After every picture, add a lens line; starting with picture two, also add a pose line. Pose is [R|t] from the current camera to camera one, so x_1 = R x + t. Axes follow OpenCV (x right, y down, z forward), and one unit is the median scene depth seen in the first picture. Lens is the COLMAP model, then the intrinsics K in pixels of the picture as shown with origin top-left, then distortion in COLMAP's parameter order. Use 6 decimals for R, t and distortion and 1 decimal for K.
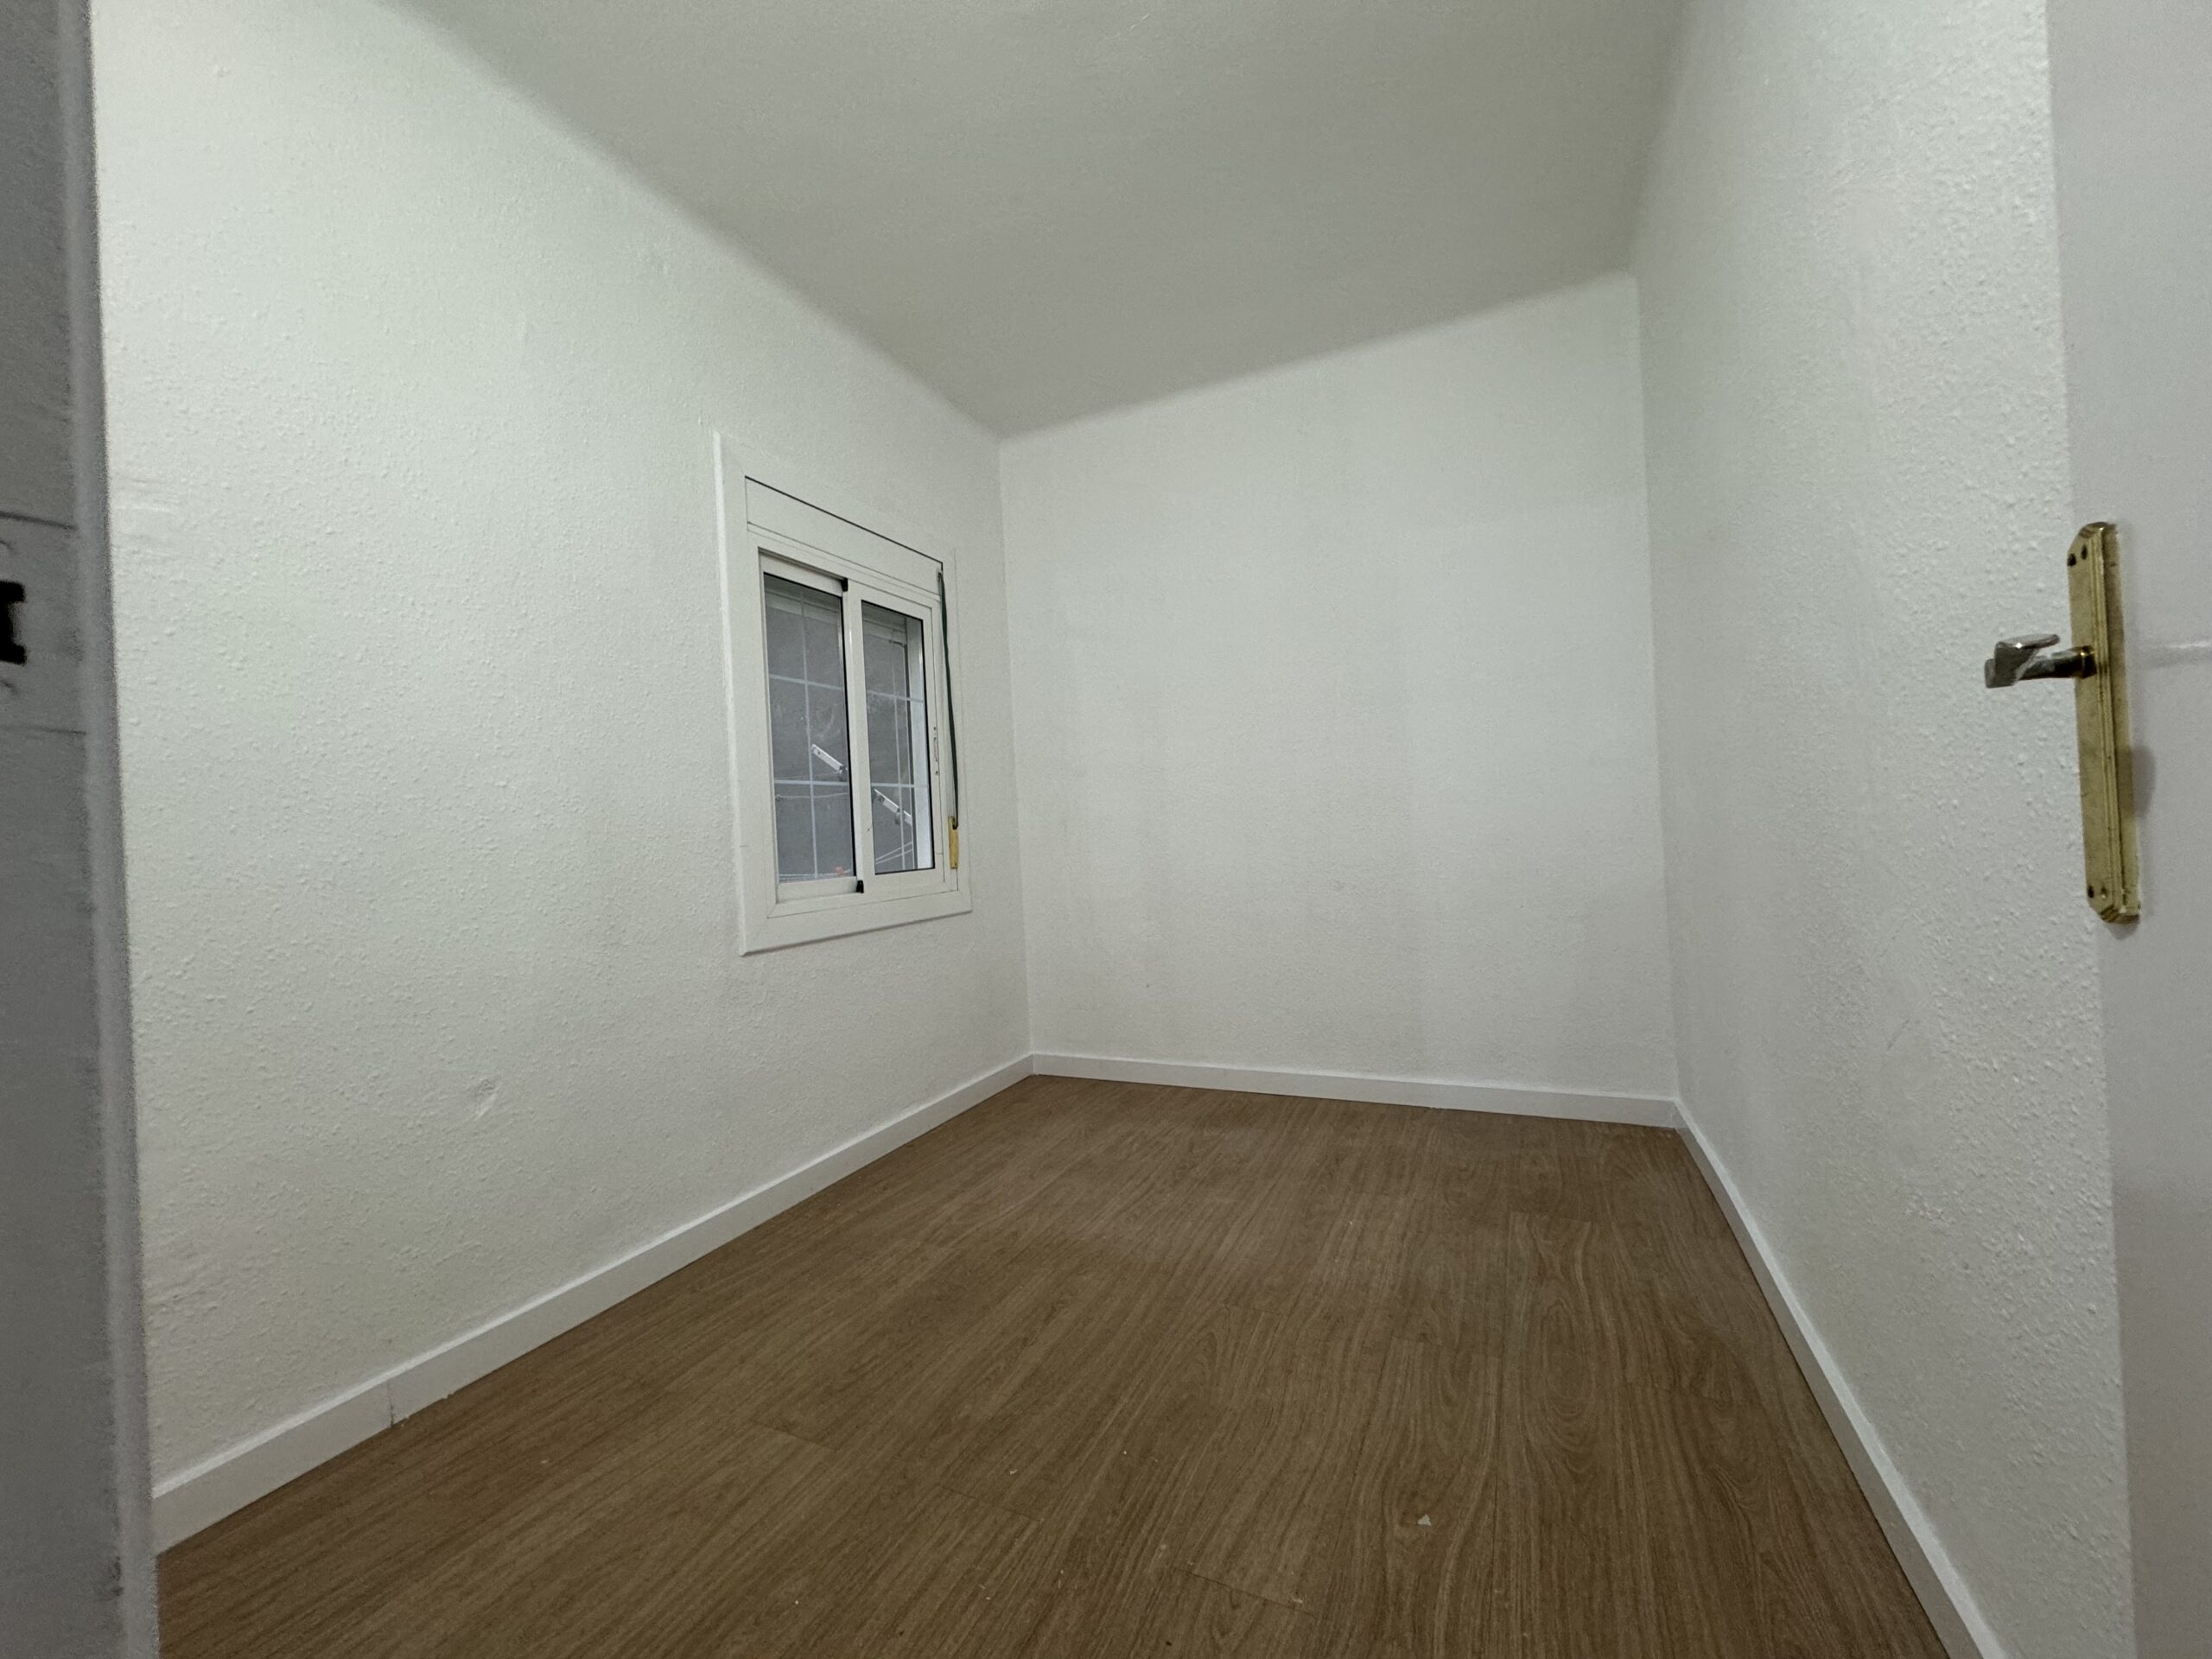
lens RADIAL K [[881.8, 0, 1109.3], [0, 881.8, 841.1], [0, 0, 1]] dist [-0.002190, 0.000373]
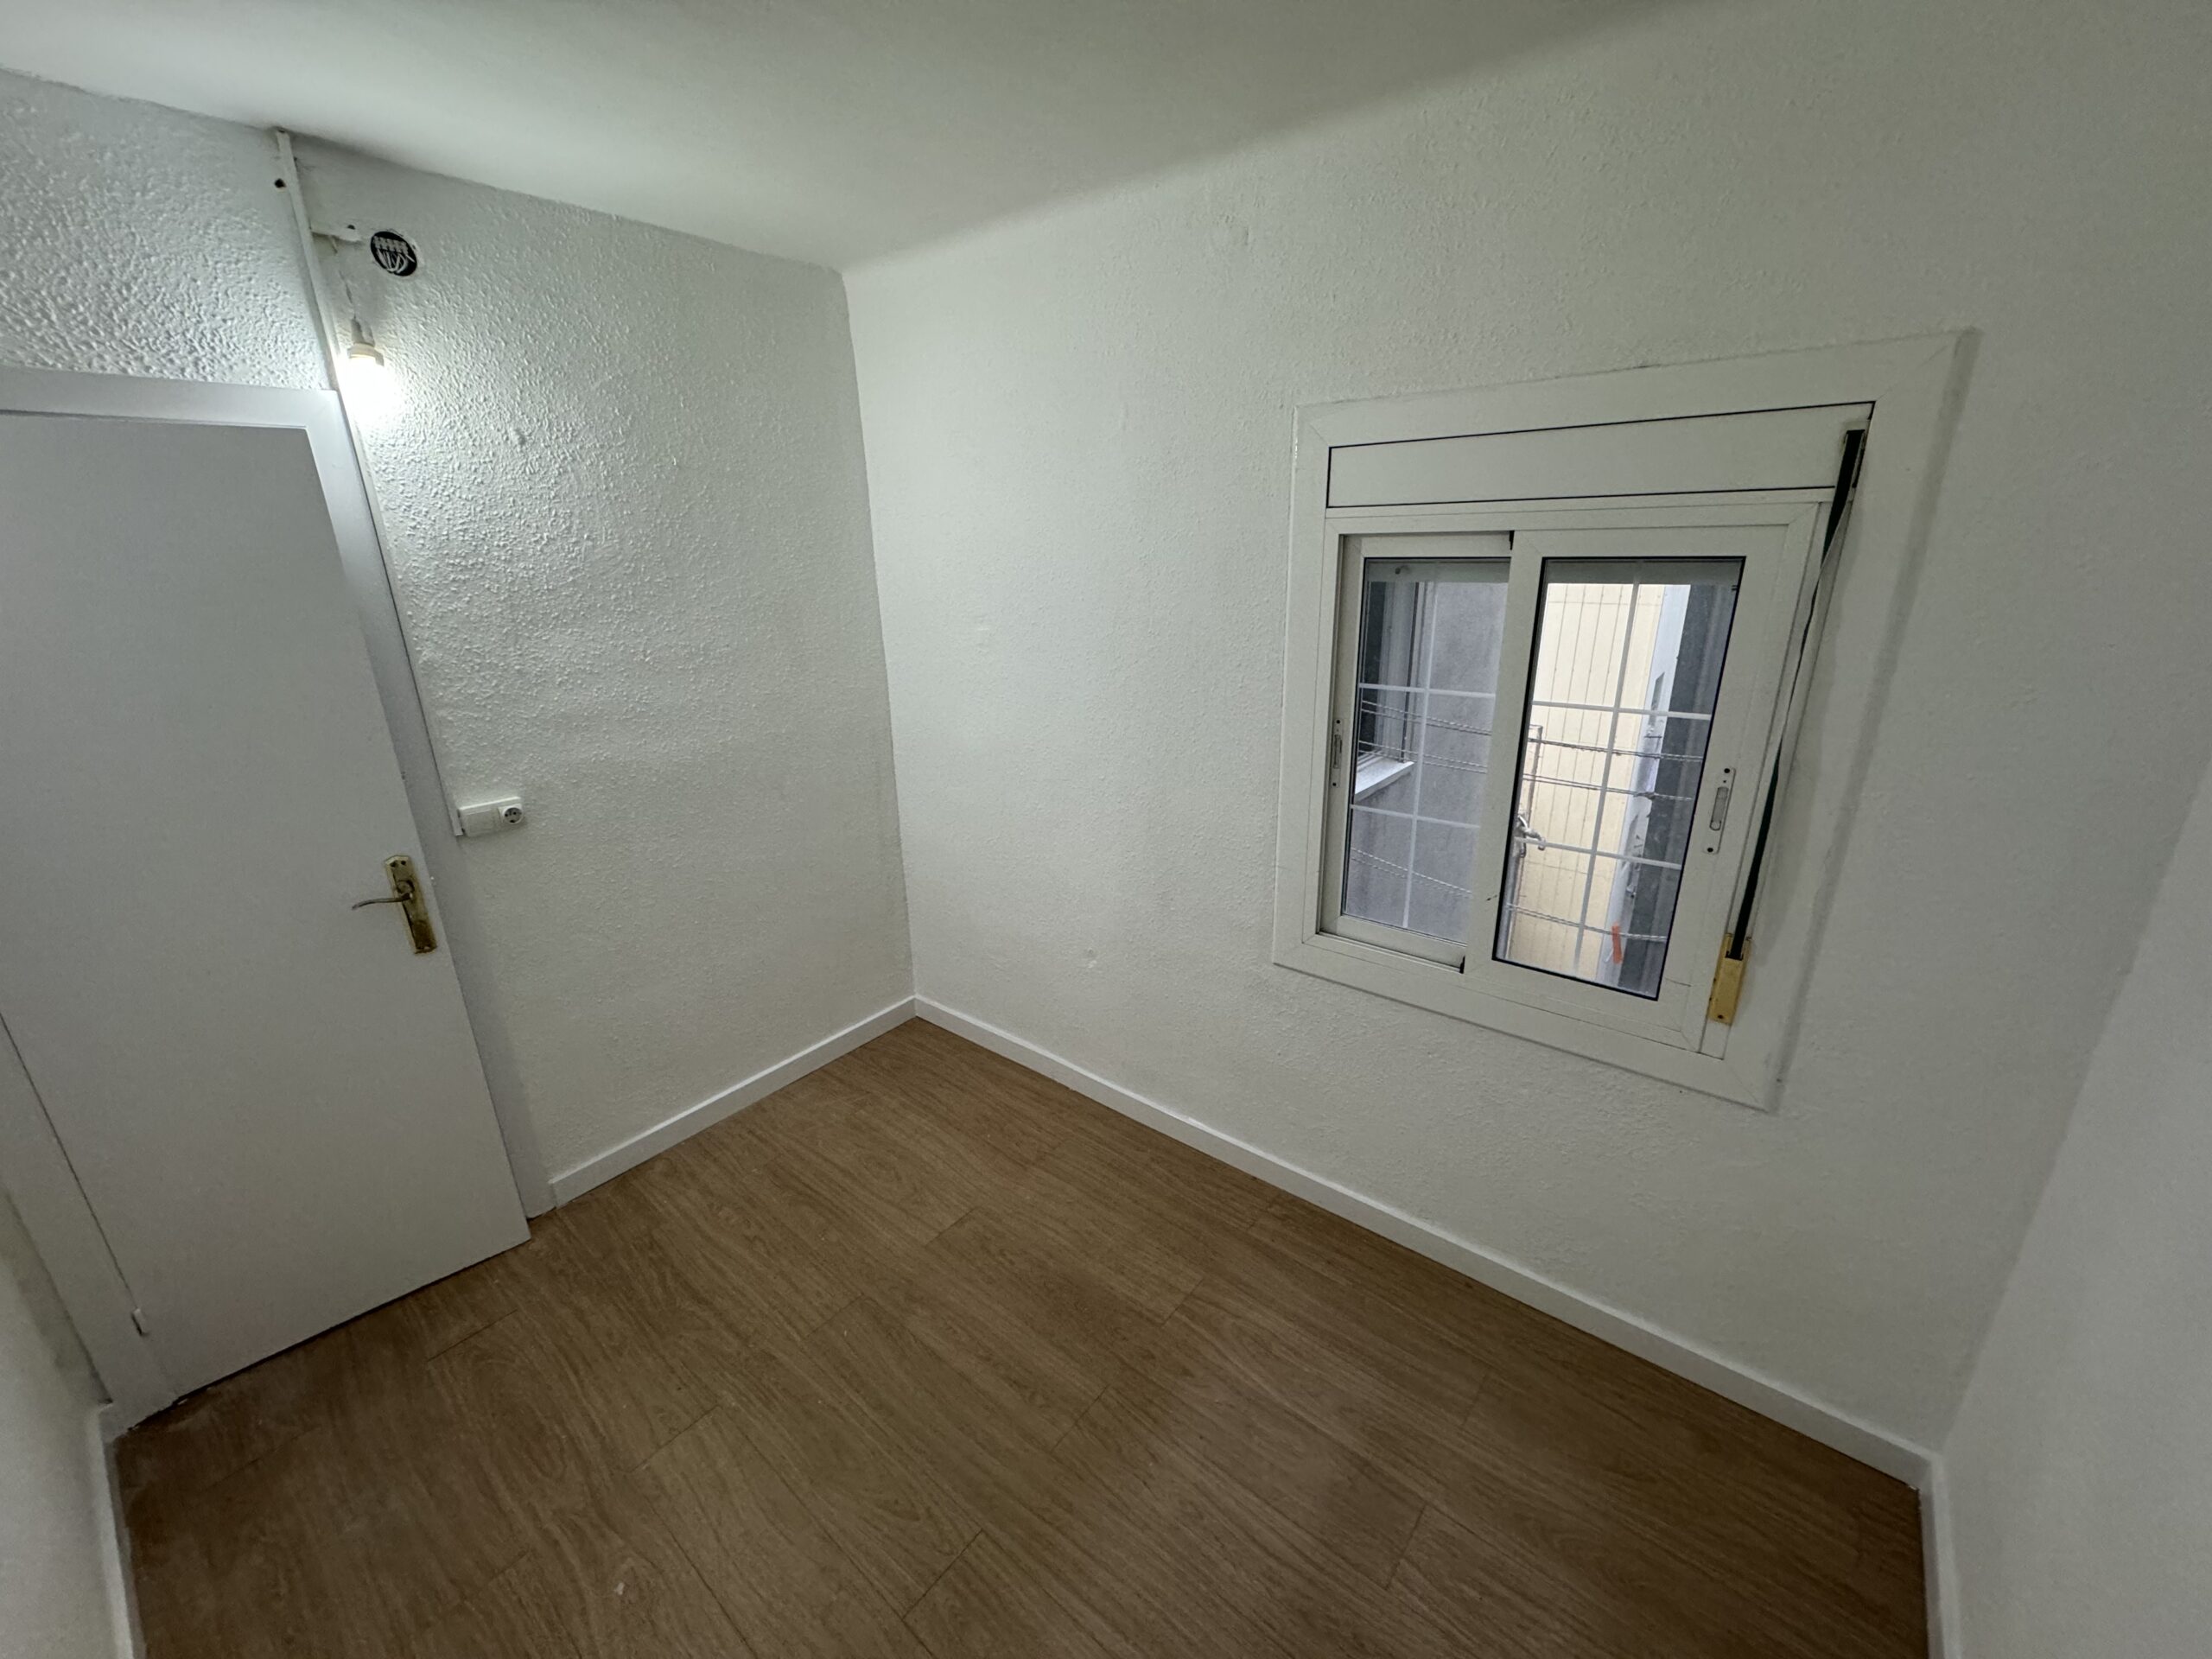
lens RADIAL K [[881.8, 0, 1099.7], [0, 881.8, 833.6], [0, 0, 1]] dist [-0.002190, 0.000373]
pose [[-0.251893, 0.361872, -0.897552, 0.565248], [0.025672, 0.929630, 0.367600, -0.440960], [0.967414, 0.069554, -0.243458, 1.152518]]
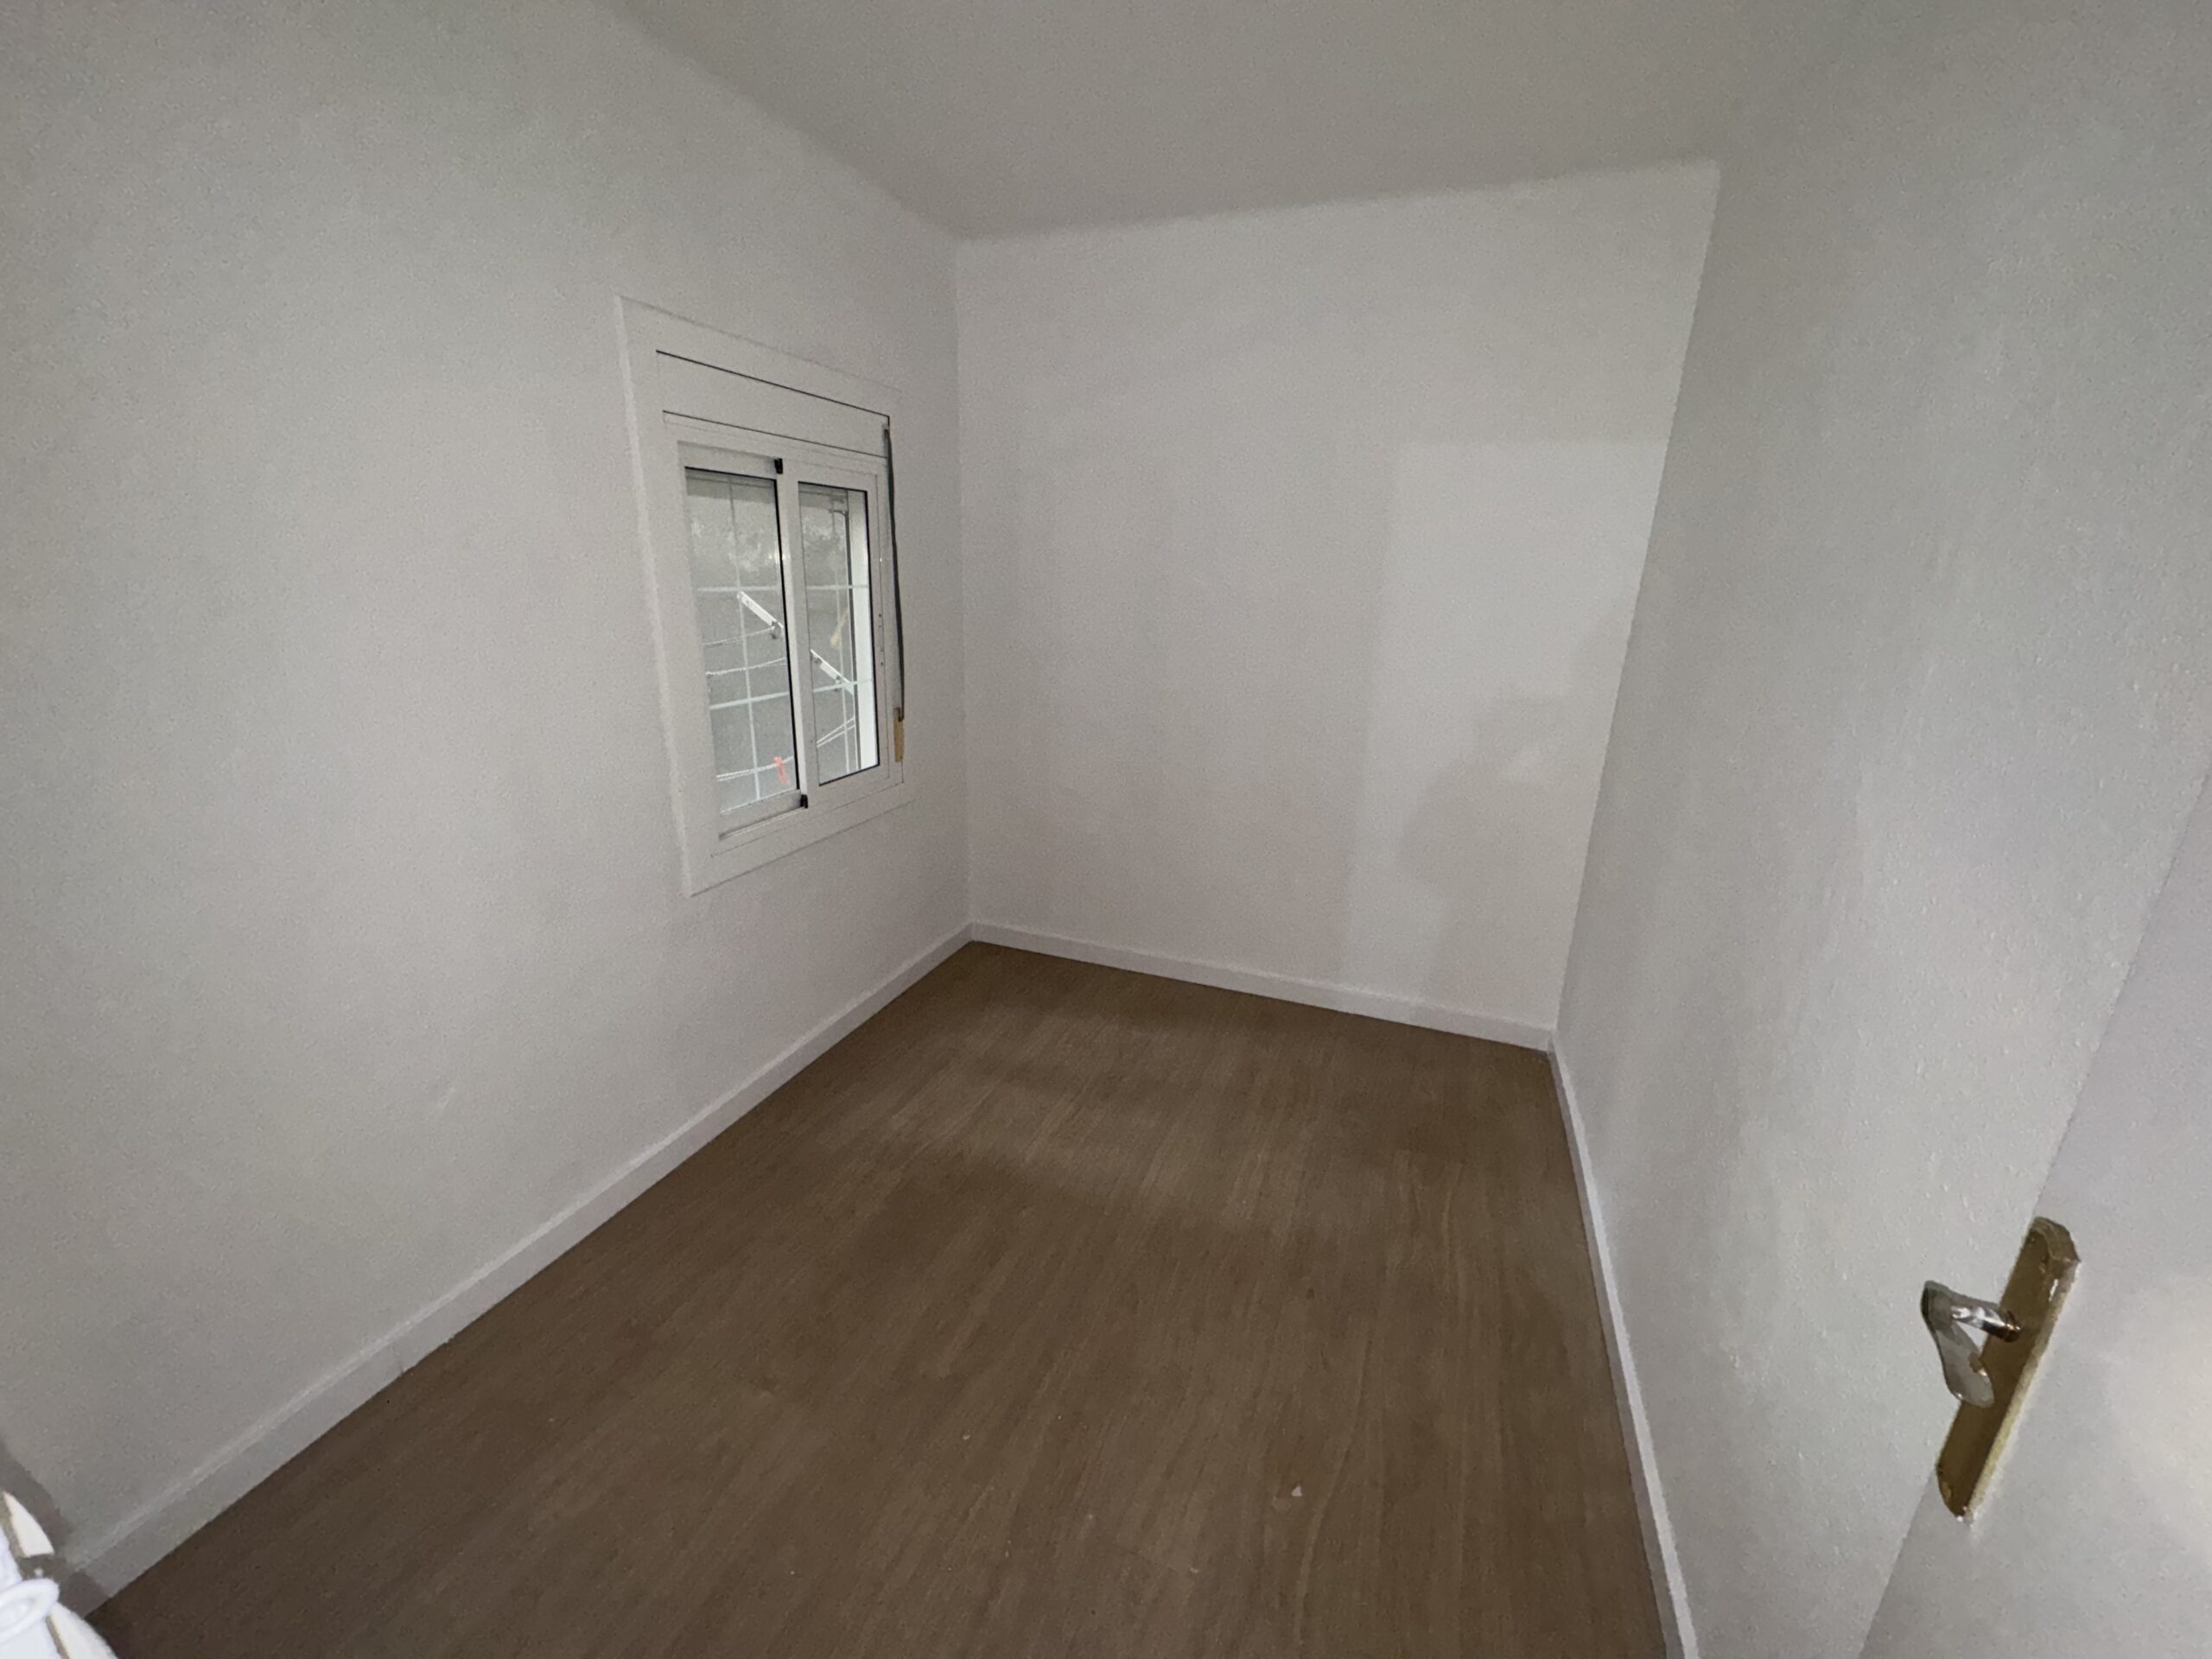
lens RADIAL K [[881.8, 0, 1108.7], [0, 881.8, 838.0], [0, 0, 1]] dist [-0.002190, 0.000373]
pose [[0.994425, 0.054031, 0.090547, -0.045342], [-0.077656, 0.956185, 0.282277, -0.275339], [-0.071328, -0.287735, 0.955050, 0.048553]]
